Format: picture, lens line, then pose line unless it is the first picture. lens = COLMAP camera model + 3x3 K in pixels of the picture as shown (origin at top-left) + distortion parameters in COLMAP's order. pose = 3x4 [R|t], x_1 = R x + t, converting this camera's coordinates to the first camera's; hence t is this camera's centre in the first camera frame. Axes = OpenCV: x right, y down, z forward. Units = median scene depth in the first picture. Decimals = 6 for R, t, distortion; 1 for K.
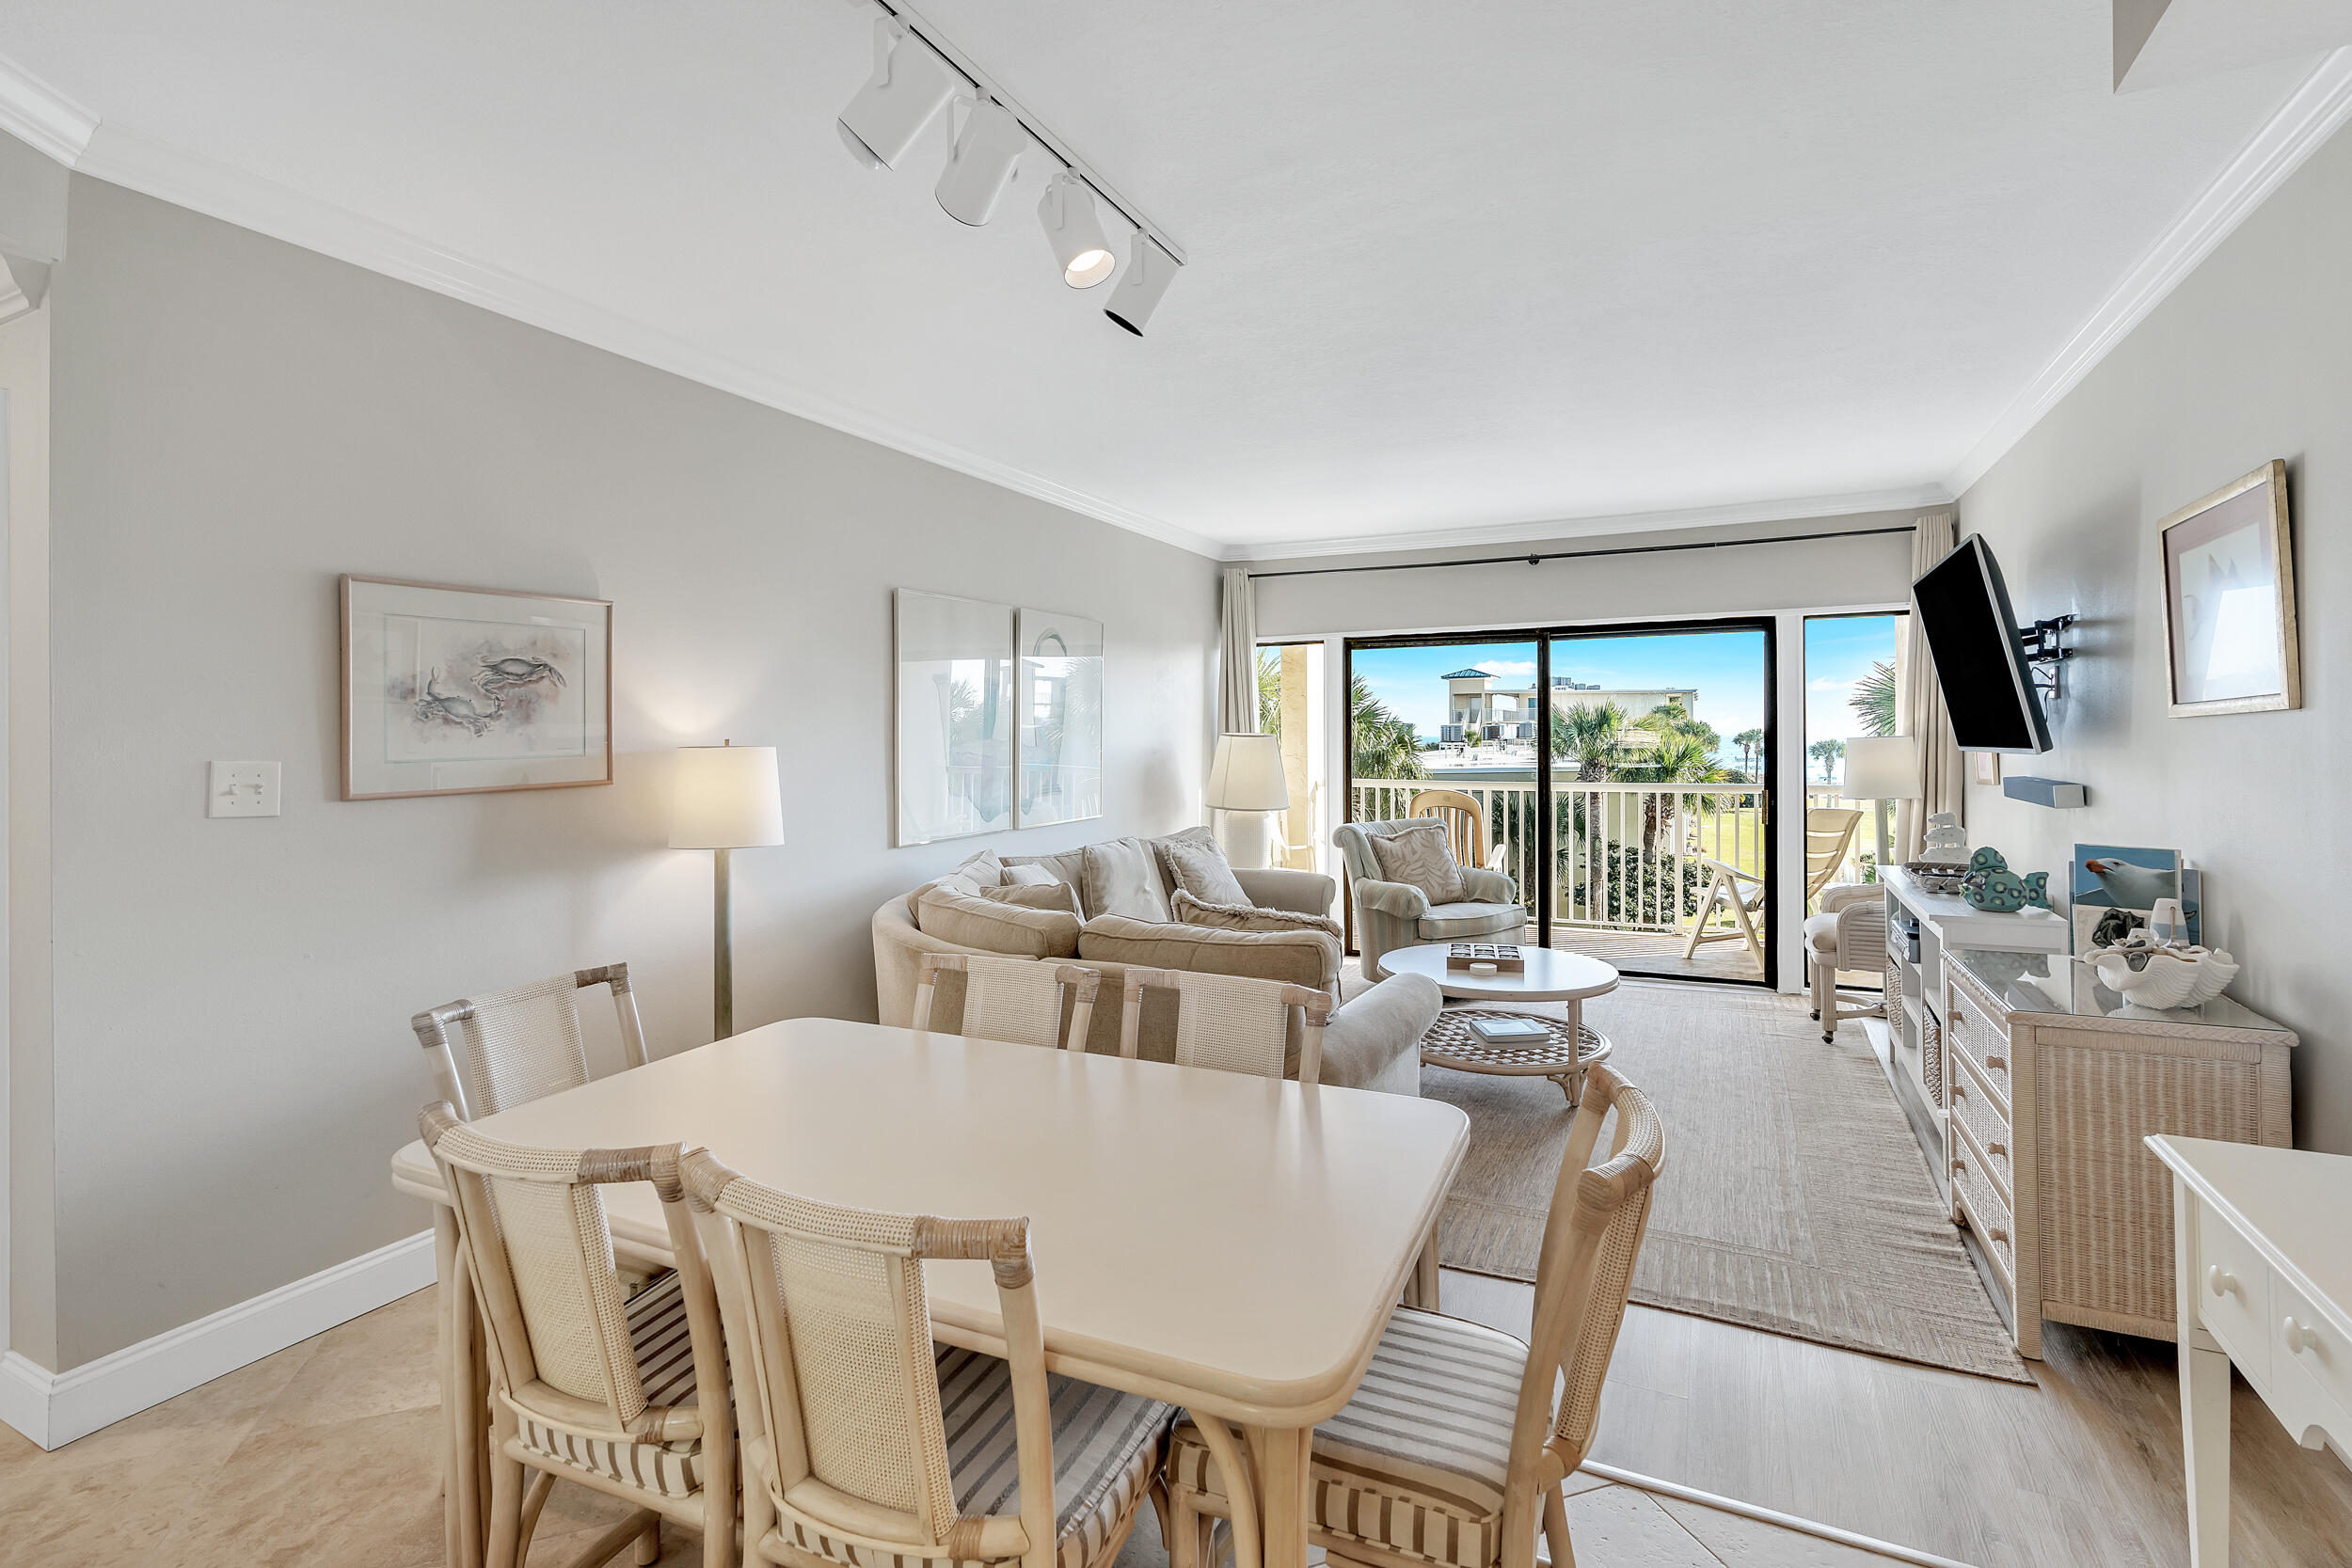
lens RADIAL K [[1086.1, 0, 1193.1], [0, 1086.1, 741.9], [0, 0, 1]] dist [-0.009001, 0.000837]
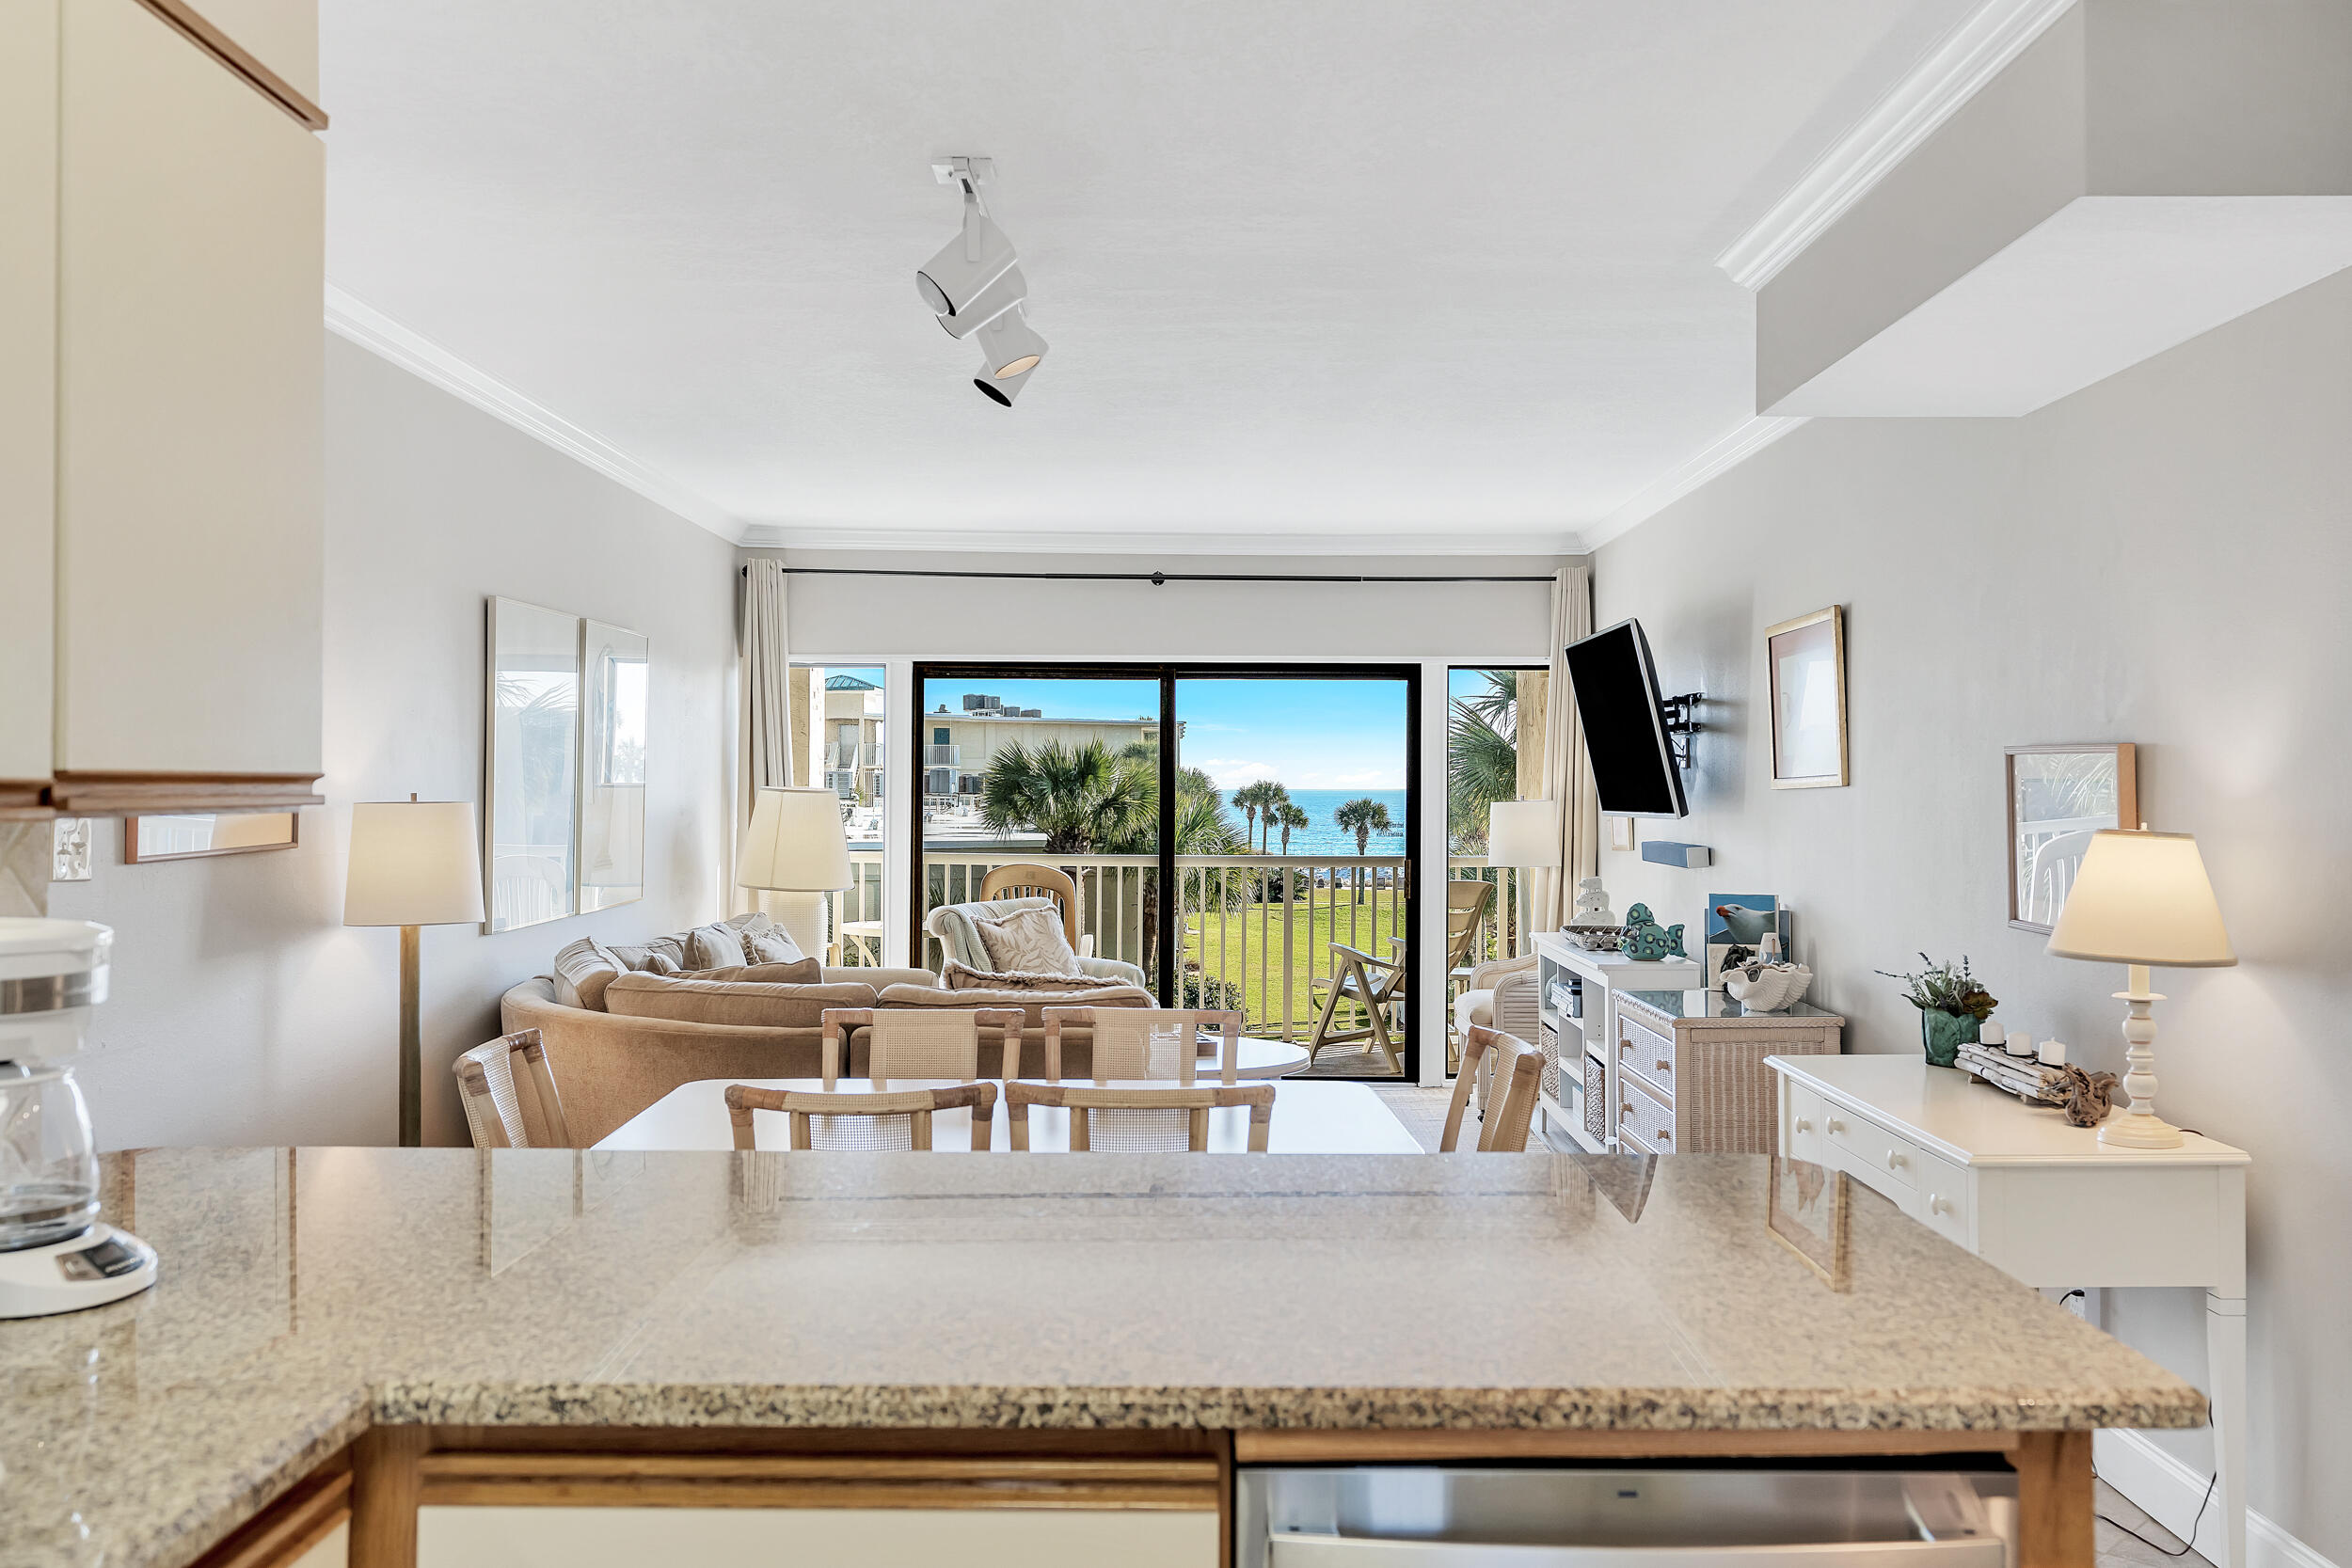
lens RADIAL K [[1883.6, 0, 1183.5], [0, 1883.6, 804.8], [0, 0, 1]] dist [-0.010212, -0.000933]
pose [[0.903636, 0.007210, 0.428241, -0.321614], [-0.008866, 0.999959, 0.001874, -0.001399], [-0.428210, -0.005490, 0.903663, -0.338311]]
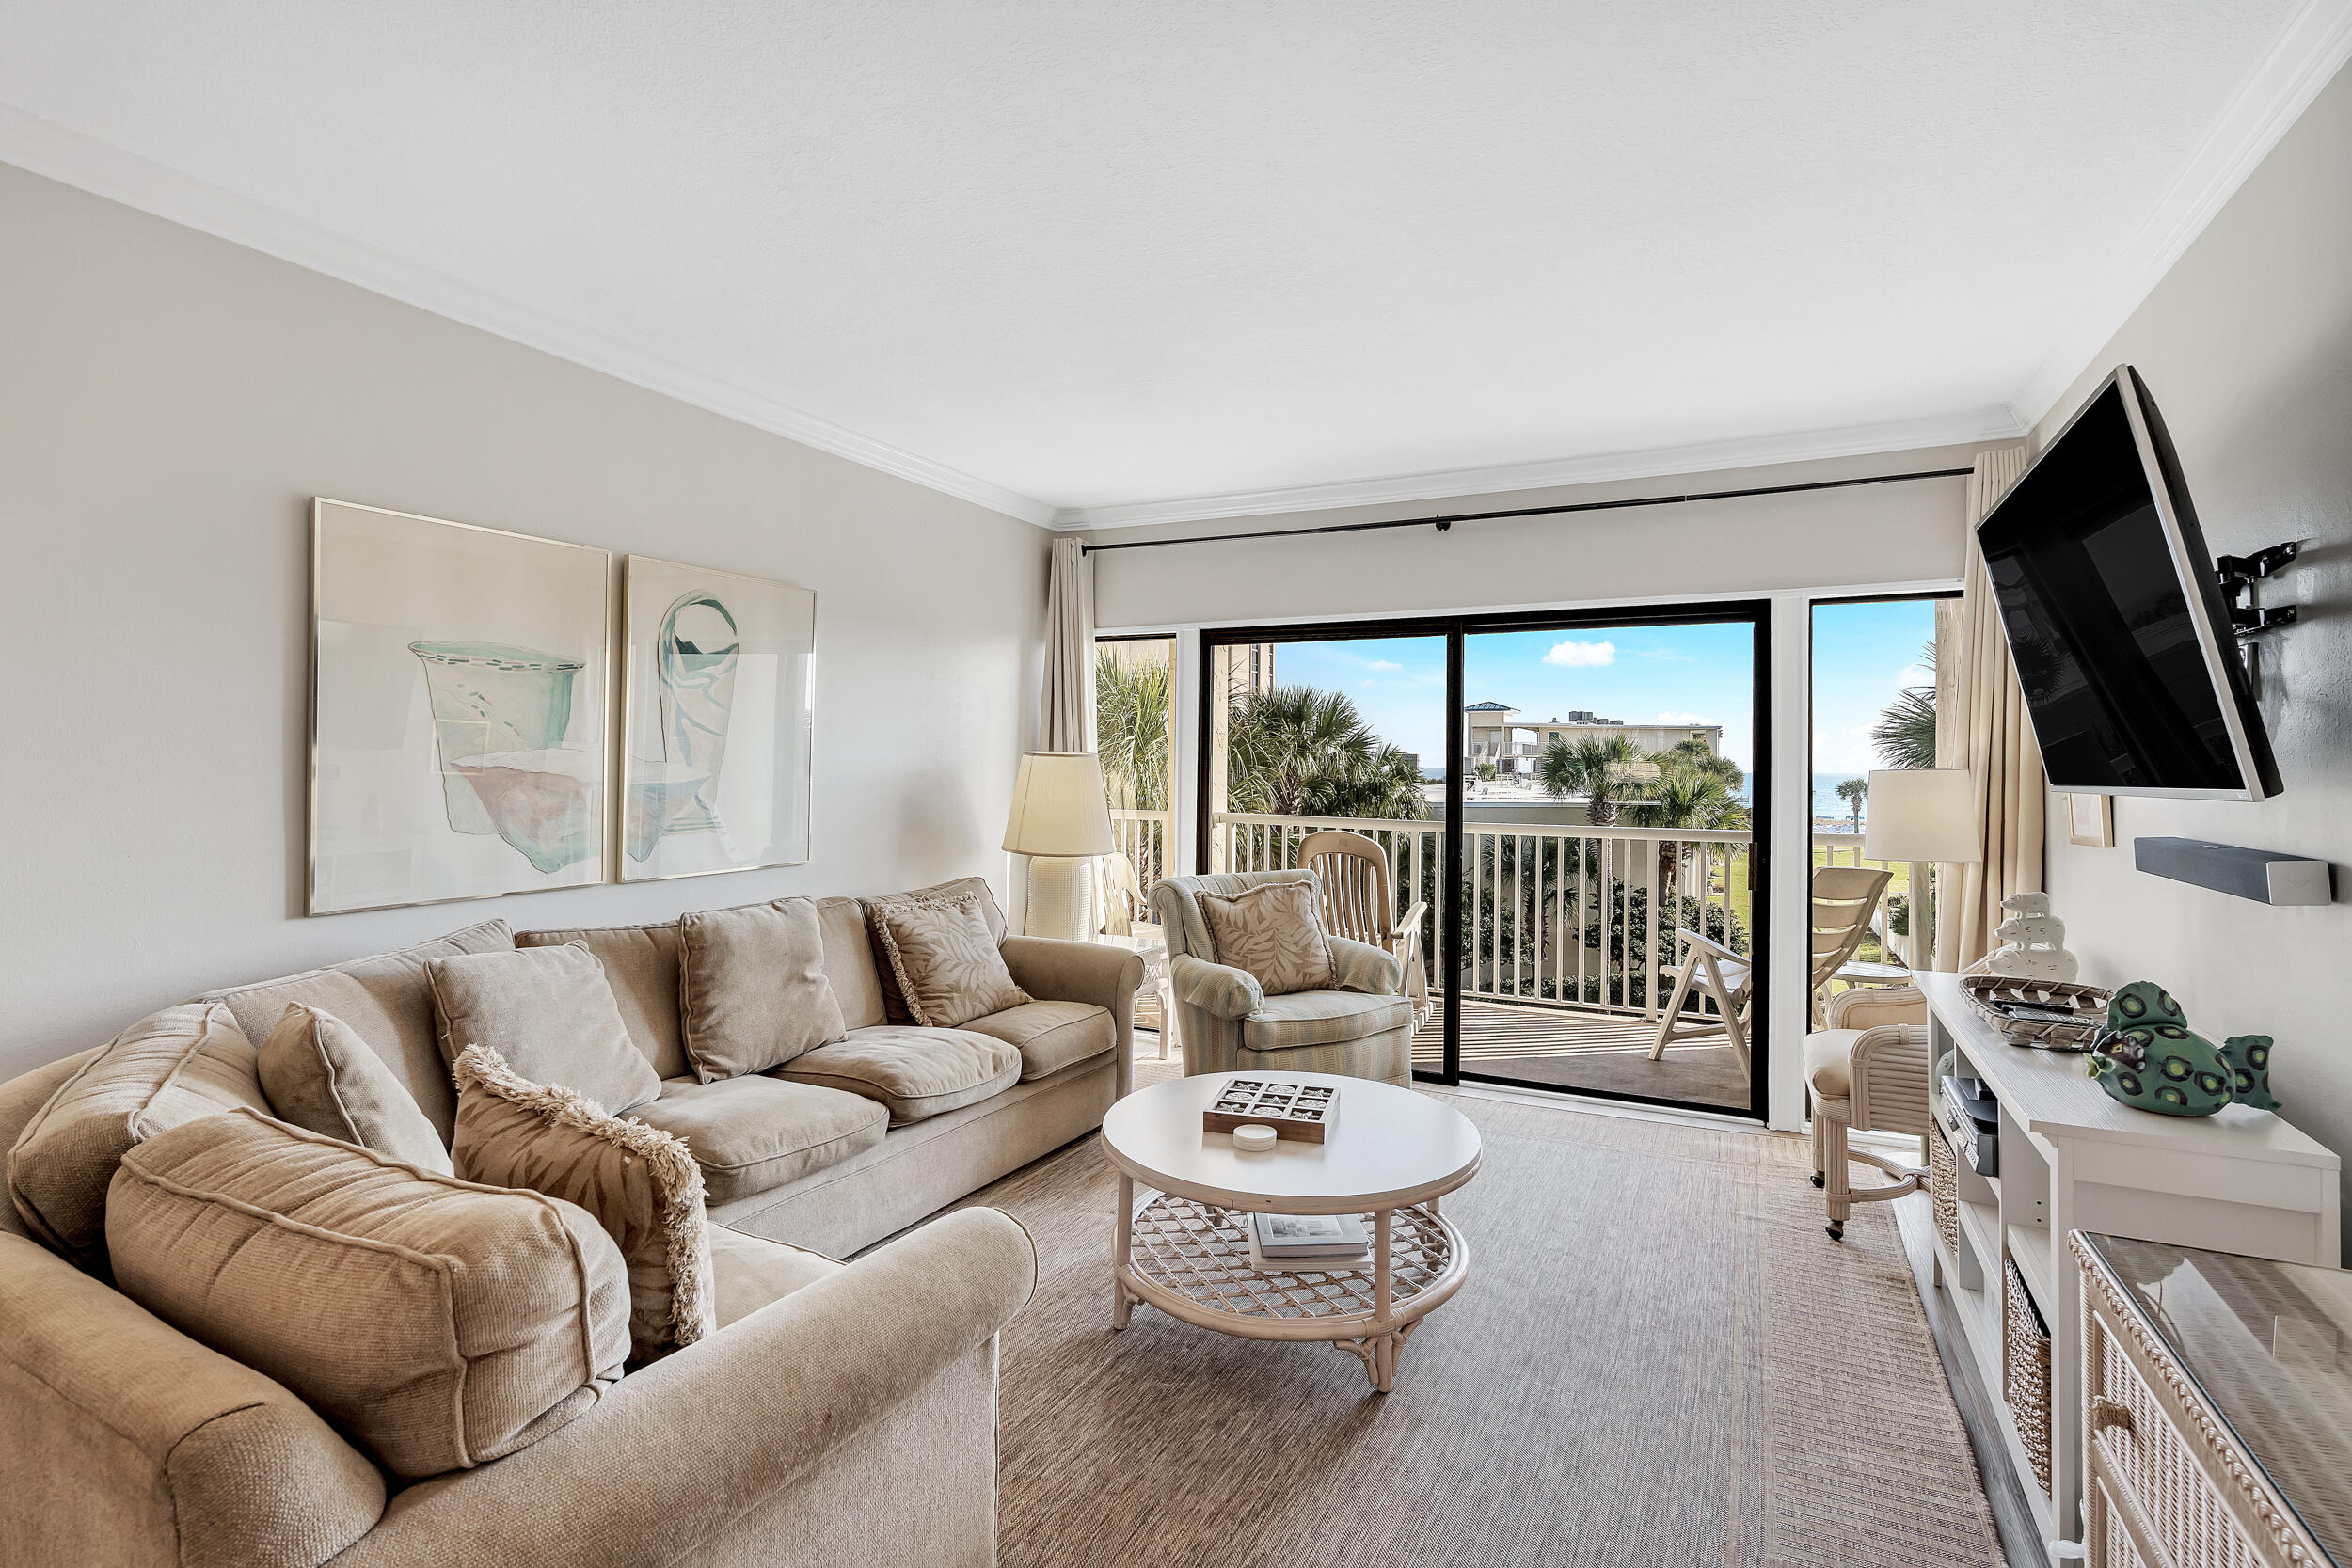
lens RADIAL K [[1070.0, 0, 1204.8], [0, 1070.0, 759.1], [0, 0, 1]] dist [0.003283, 0.001327]
pose [[0.999732, 0.016587, -0.016174, 0.193698], [-0.016765, 0.999800, -0.010913, 0.003565], [0.015989, 0.011181, 0.999810, 0.313672]]
